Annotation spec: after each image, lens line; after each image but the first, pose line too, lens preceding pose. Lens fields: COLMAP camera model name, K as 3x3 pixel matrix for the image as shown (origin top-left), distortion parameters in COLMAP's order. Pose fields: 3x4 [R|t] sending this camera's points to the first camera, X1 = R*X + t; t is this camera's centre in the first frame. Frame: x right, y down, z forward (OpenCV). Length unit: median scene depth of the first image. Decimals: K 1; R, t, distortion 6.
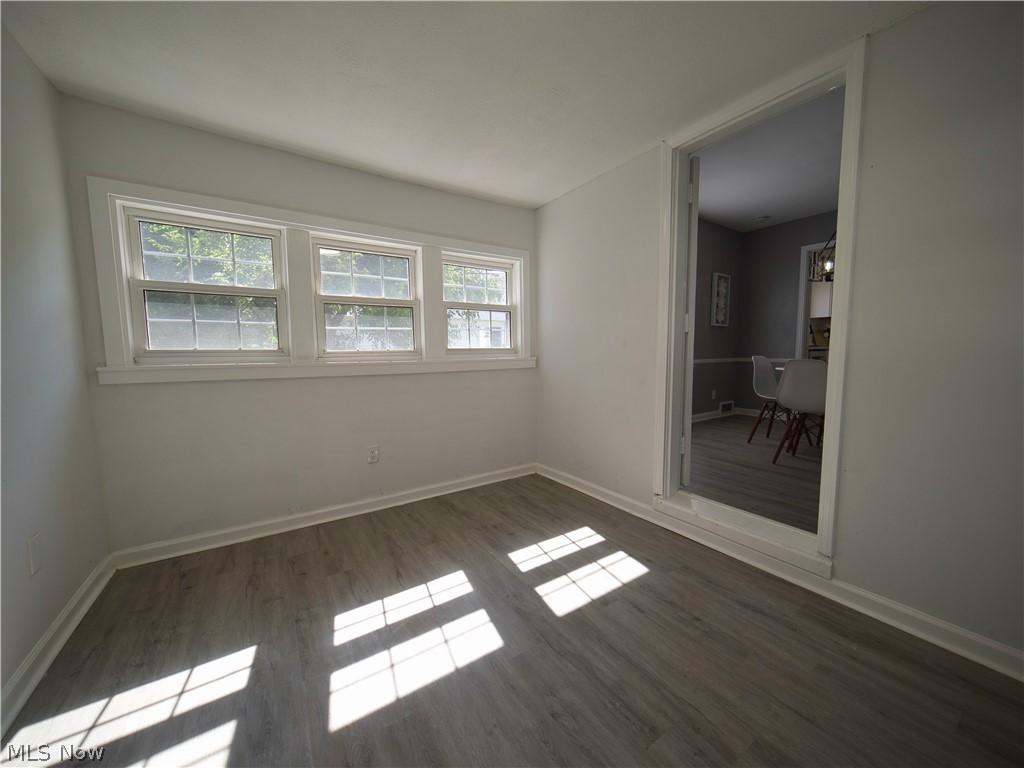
lens RADIAL K [[381.8, 0, 509.8], [0, 381.8, 376.4], [0, 0, 1]] dist [0.004507, -0.002733]
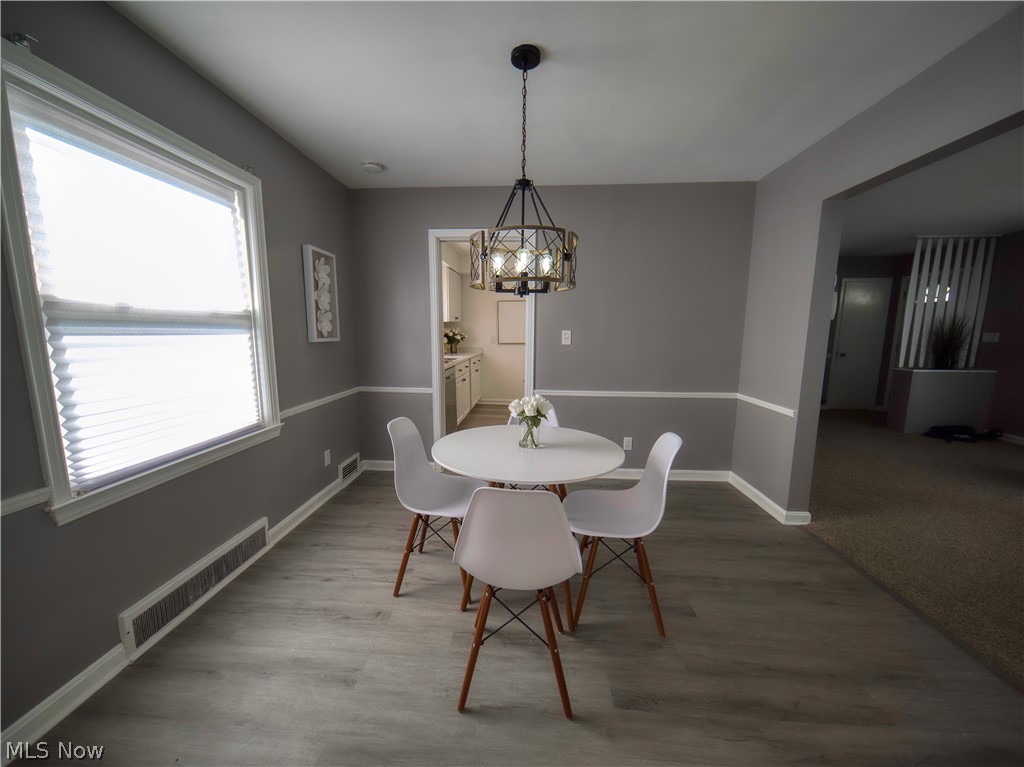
lens RADIAL K [[381.8, 0, 512.2], [0, 381.8, 379.7], [0, 0, 1]] dist [0.004507, -0.002733]
pose [[0.599928, -0.096724, 0.794186, 0.250906], [0.062185, 0.995299, 0.074244, -0.097821], [-0.797634, 0.004845, 0.603122, 0.421564]]
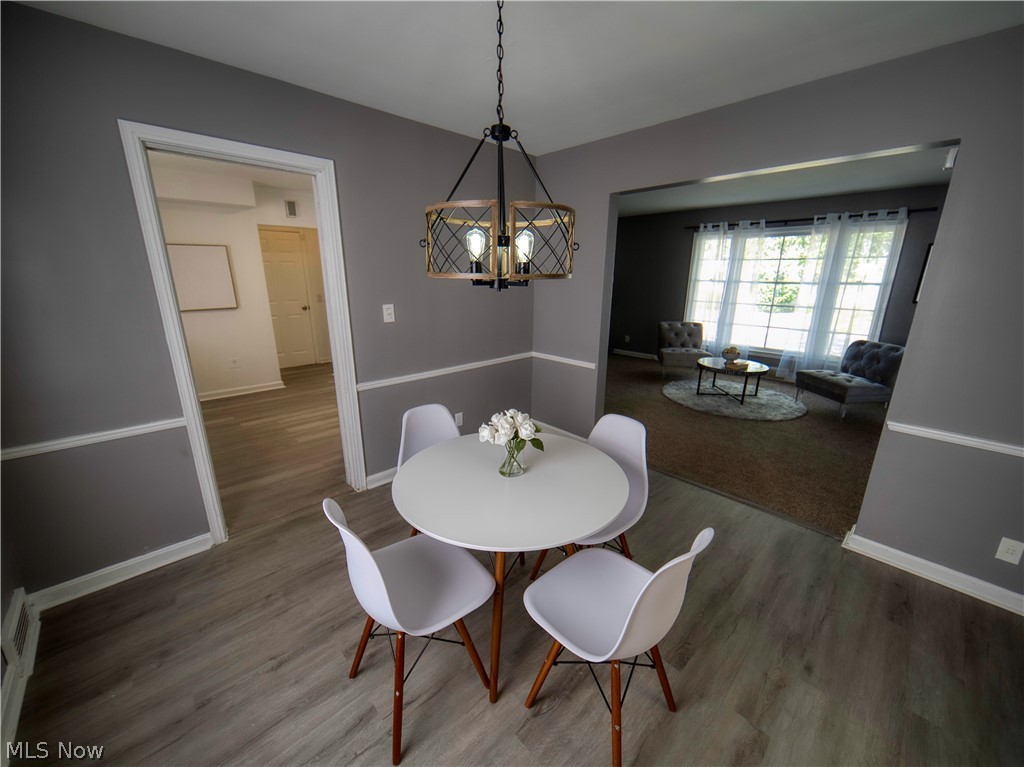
lens RADIAL K [[396.7, 0, 510.5], [0, 396.7, 375.1], [0, 0, 1]] dist [0.002726, -0.001205]
pose [[-0.177233, -0.243537, 0.953561, 0.265141], [0.079818, 0.962151, 0.260567, -0.162567], [-0.980927, 0.122292, -0.151086, 0.672947]]
